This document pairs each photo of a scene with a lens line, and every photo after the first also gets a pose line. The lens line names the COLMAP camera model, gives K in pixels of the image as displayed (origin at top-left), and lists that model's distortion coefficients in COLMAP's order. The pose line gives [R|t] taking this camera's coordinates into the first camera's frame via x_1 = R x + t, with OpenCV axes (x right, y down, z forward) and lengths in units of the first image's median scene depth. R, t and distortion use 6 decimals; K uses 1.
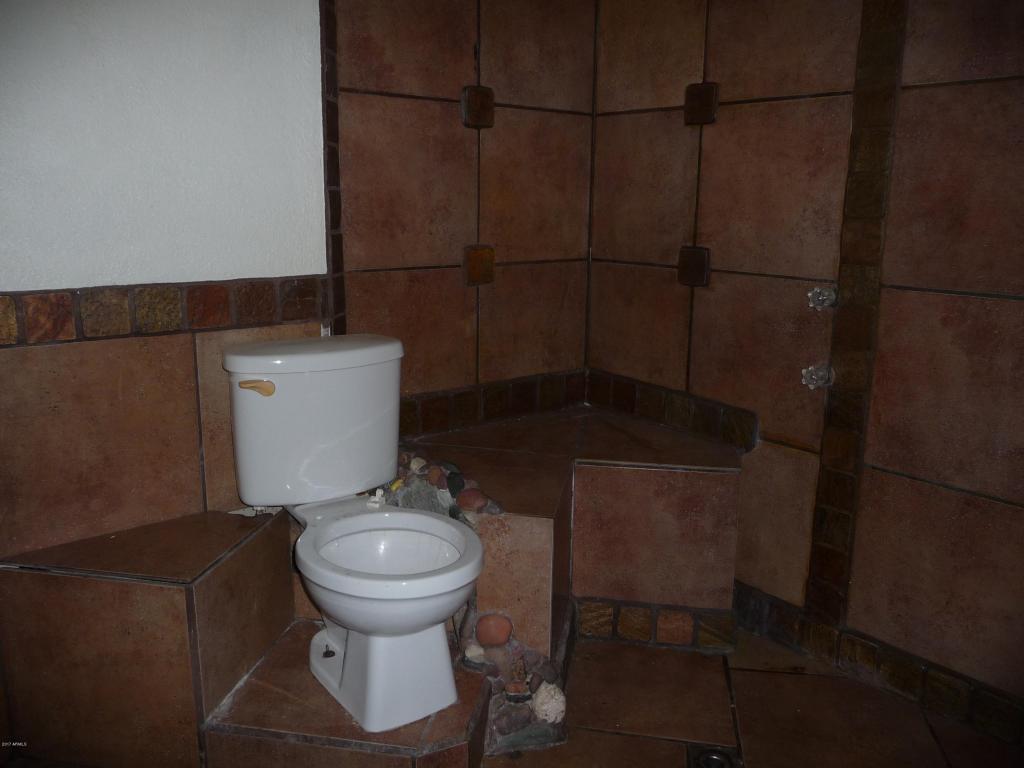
lens RADIAL K [[846.4, 0, 506.3], [0, 846.4, 384.6], [0, 0, 1]] dist [-0.051205, 0.072586]
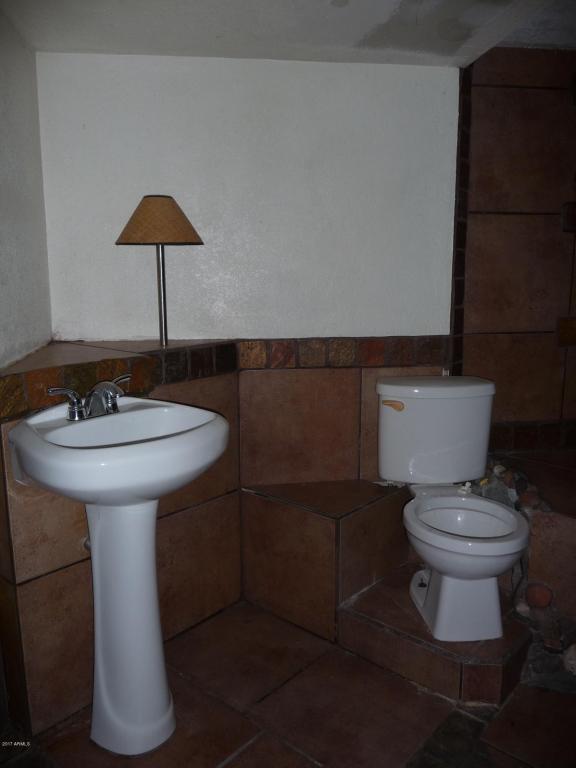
lens RADIAL K [[634.8, 0, 288.0], [0, 634.8, 384.0], [0, 0, 1]] dist [-0.051205, 0.072586]
pose [[0.854243, 0.078304, -0.513943, 0.138075], [-0.097482, 0.995183, -0.010402, -0.004364], [0.510652, 0.058985, 0.857762, -0.118775]]
